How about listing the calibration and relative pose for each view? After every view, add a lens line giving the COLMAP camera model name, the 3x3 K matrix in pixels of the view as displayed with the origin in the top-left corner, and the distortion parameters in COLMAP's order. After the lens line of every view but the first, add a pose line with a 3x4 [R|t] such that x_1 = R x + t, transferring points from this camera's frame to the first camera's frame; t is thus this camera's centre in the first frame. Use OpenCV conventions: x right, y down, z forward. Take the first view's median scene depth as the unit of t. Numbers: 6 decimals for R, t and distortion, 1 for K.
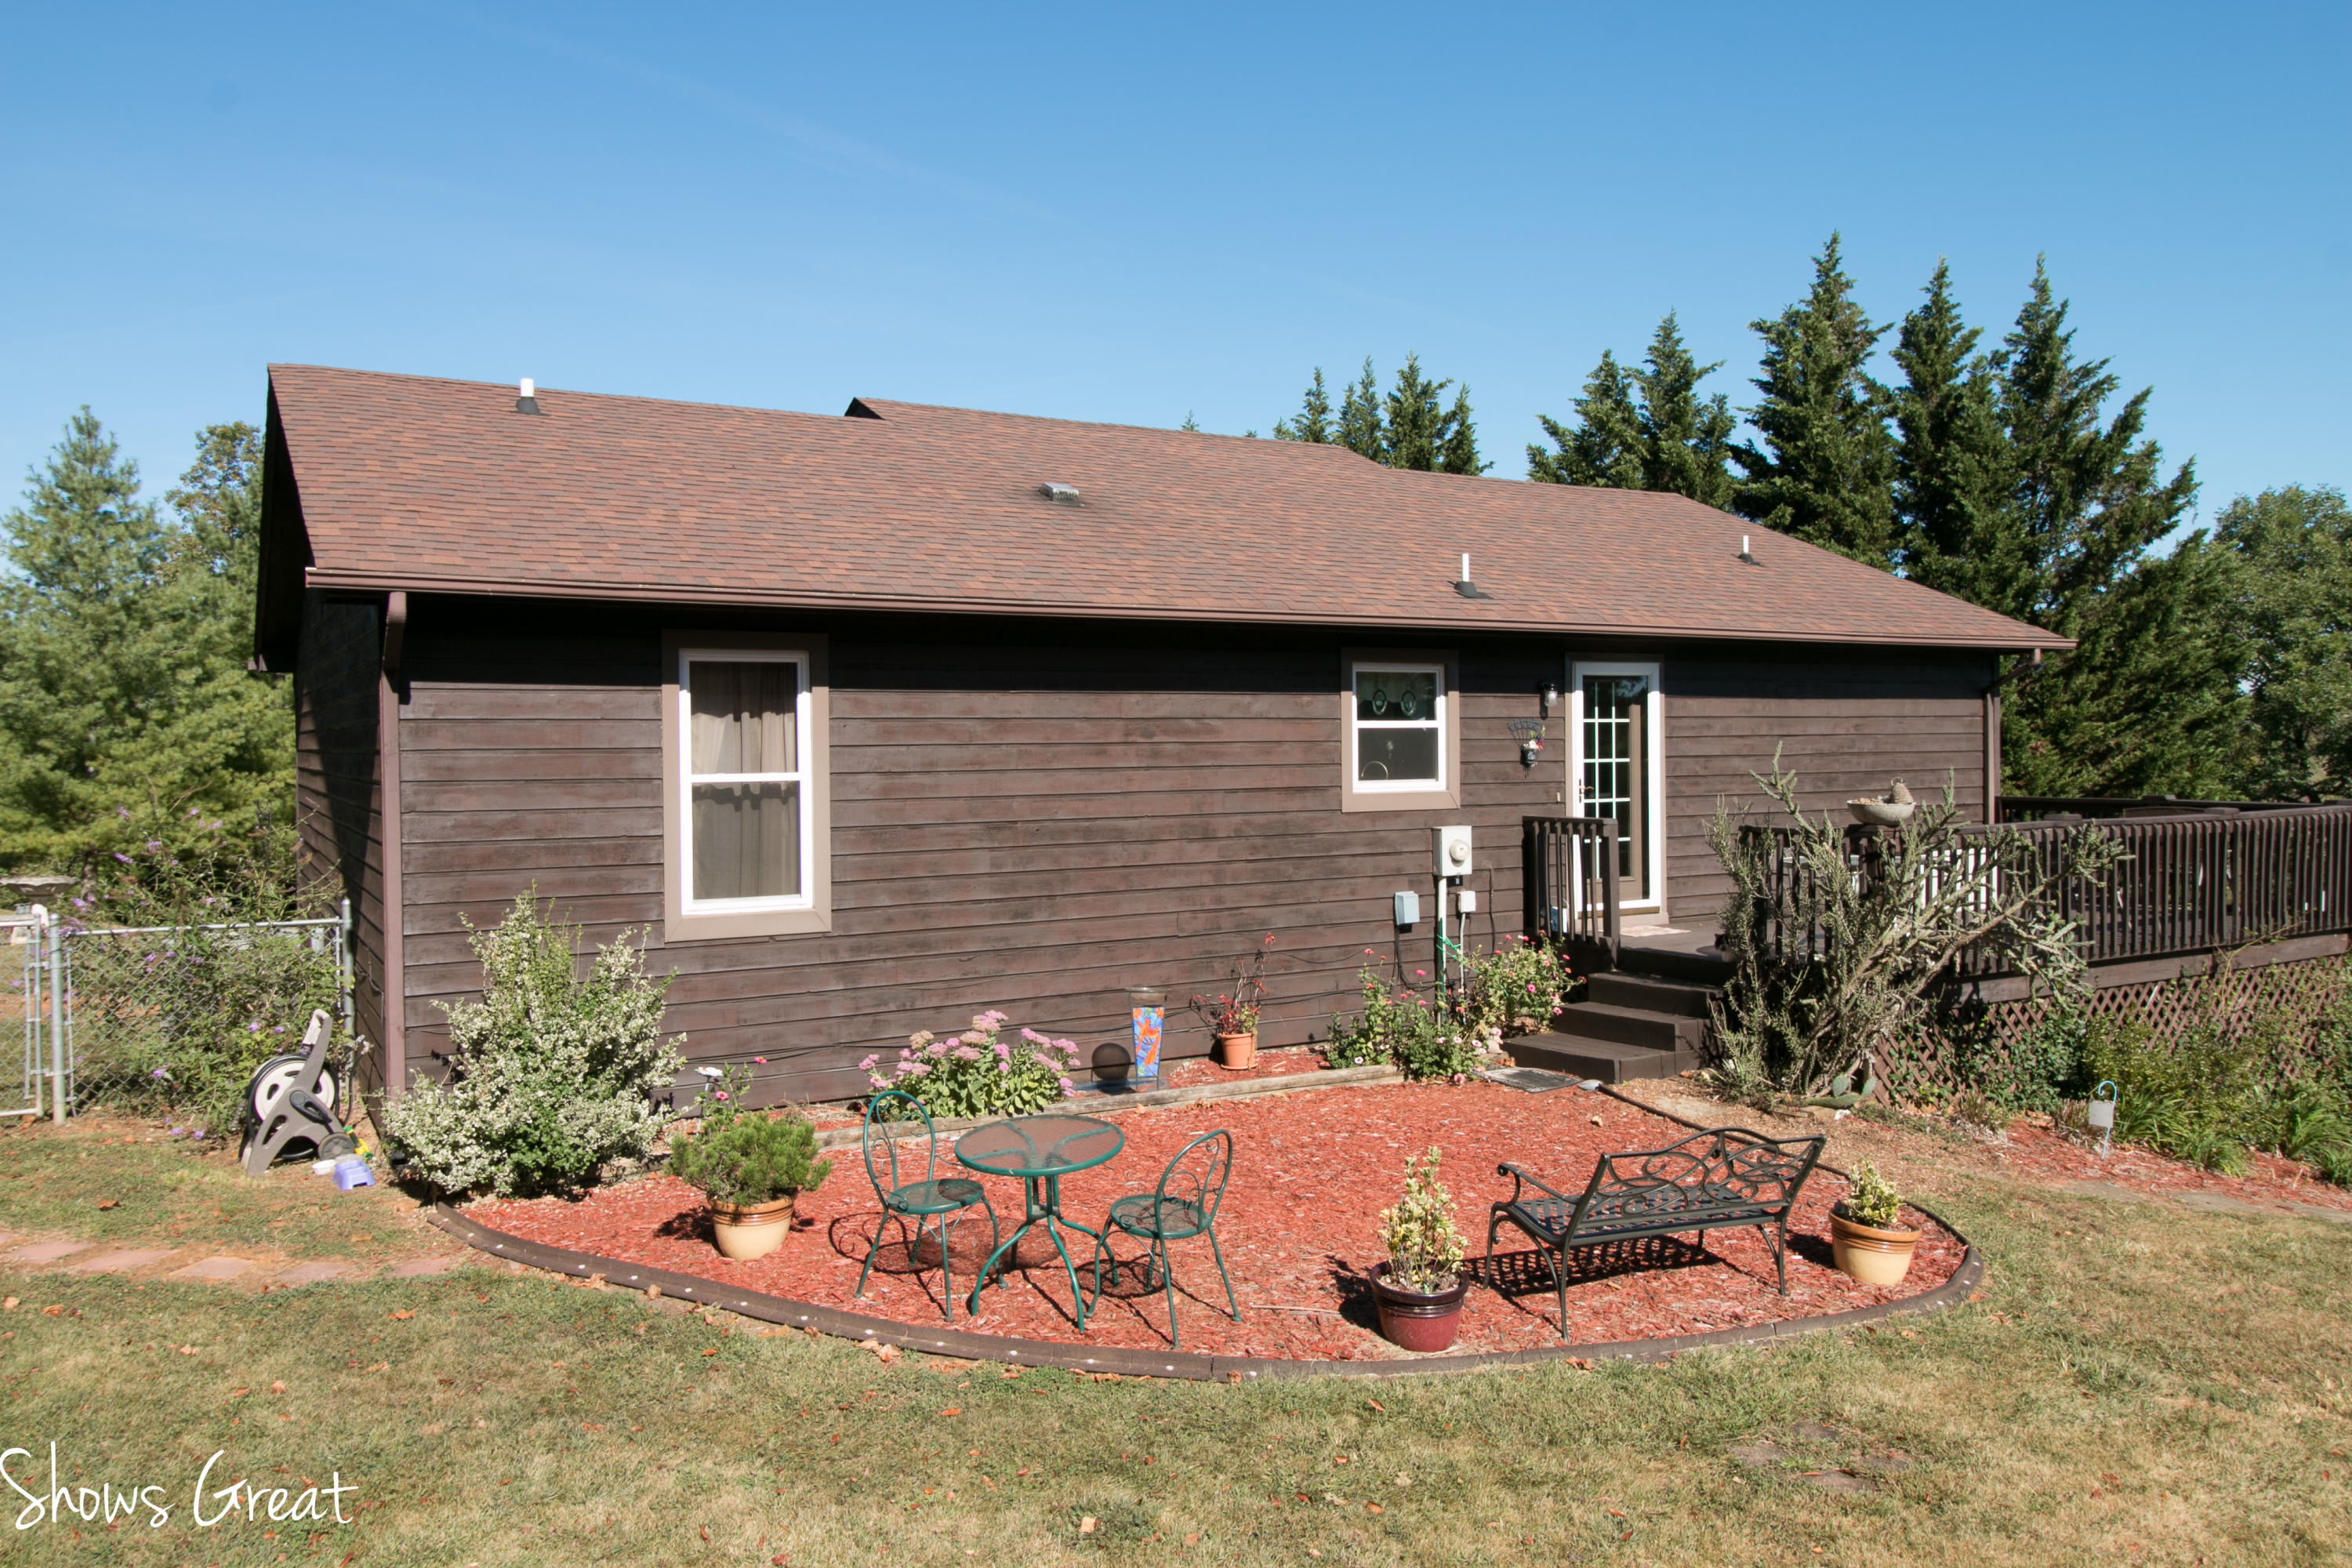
lens RADIAL K [[1657.9, 0, 1176.5], [0, 1657.9, 774.5], [0, 0, 1]] dist [0.008506, 0.000724]
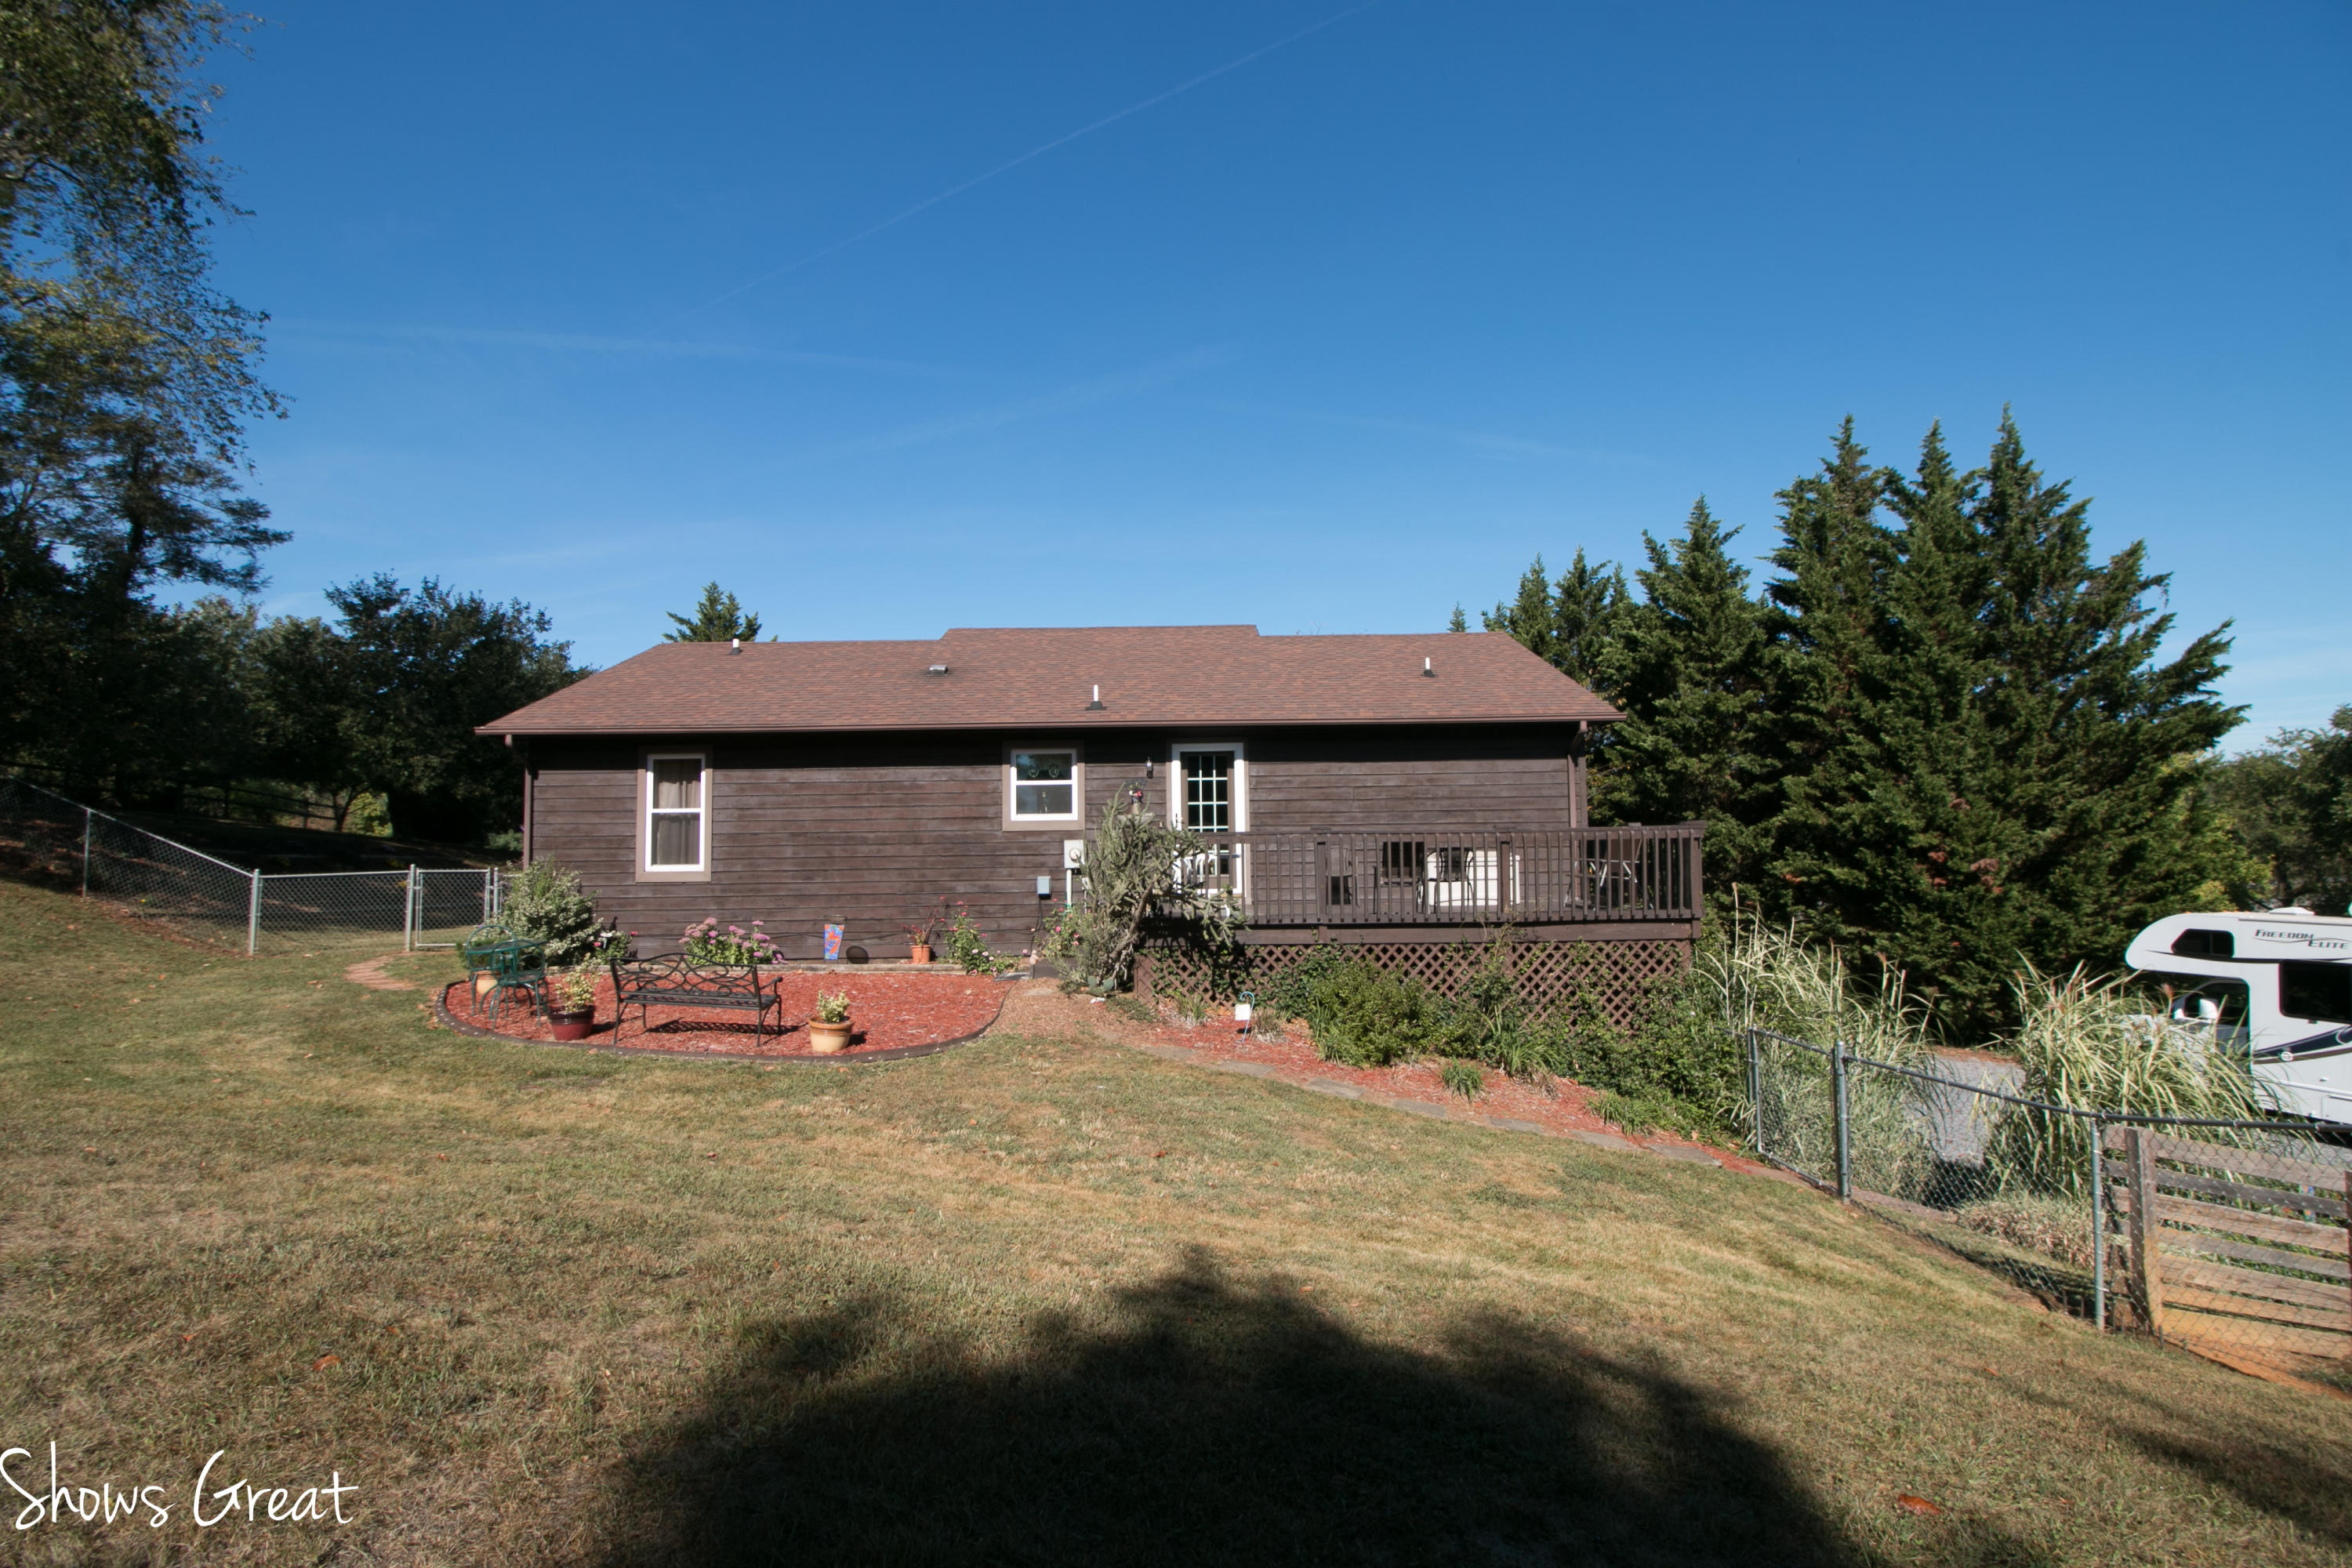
lens RADIAL K [[1084.6, 0, 1180.7], [0, 1084.6, 770.8], [0, 0, 1]] dist [0.002007, -0.014449]
pose [[0.865465, -0.035853, -0.499684, 0.846699], [-0.004207, 0.996881, -0.078813, 0.048578], [0.500951, 0.070312, 0.862615, 0.061920]]
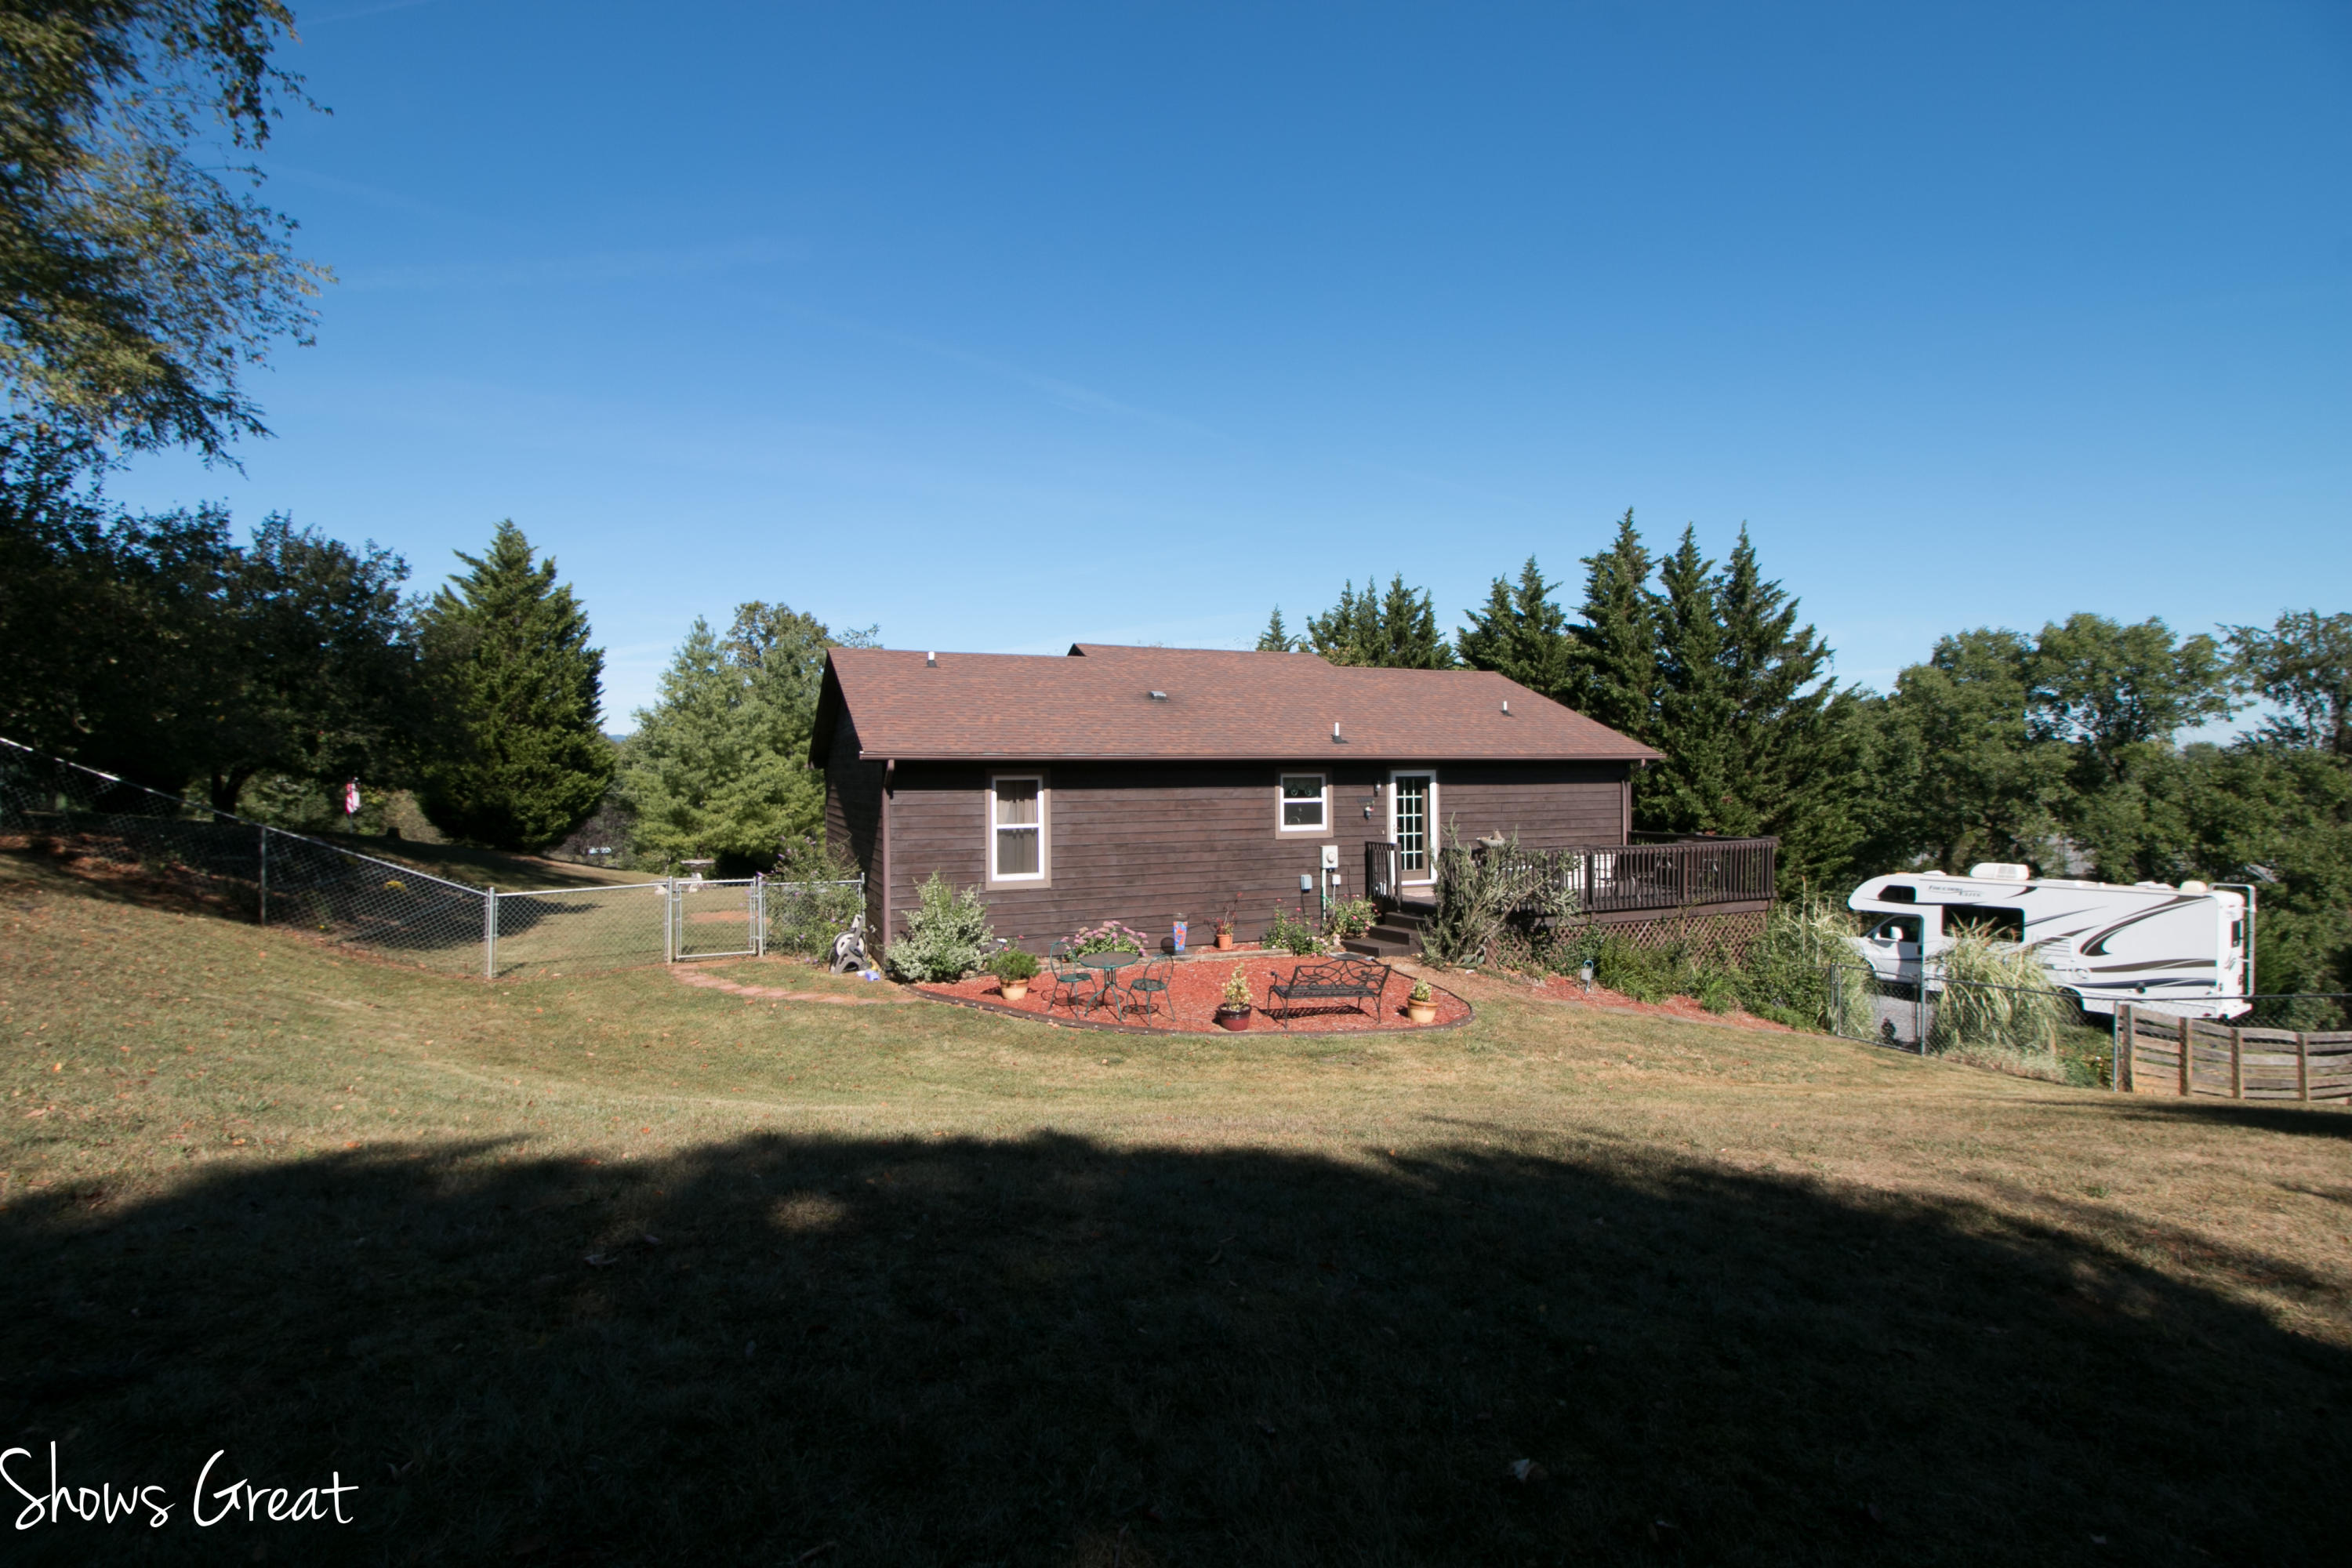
lens RADIAL K [[1078.9, 0, 1180.3], [0, 1078.9, 777.6], [0, 0, 1]] dist [0.000317, -0.013718]
pose [[0.992155, 0.001007, -0.125008, 0.151075], [-0.003286, 0.999832, -0.018024, -0.034203], [0.124969, 0.018293, 0.991992, -0.472532]]
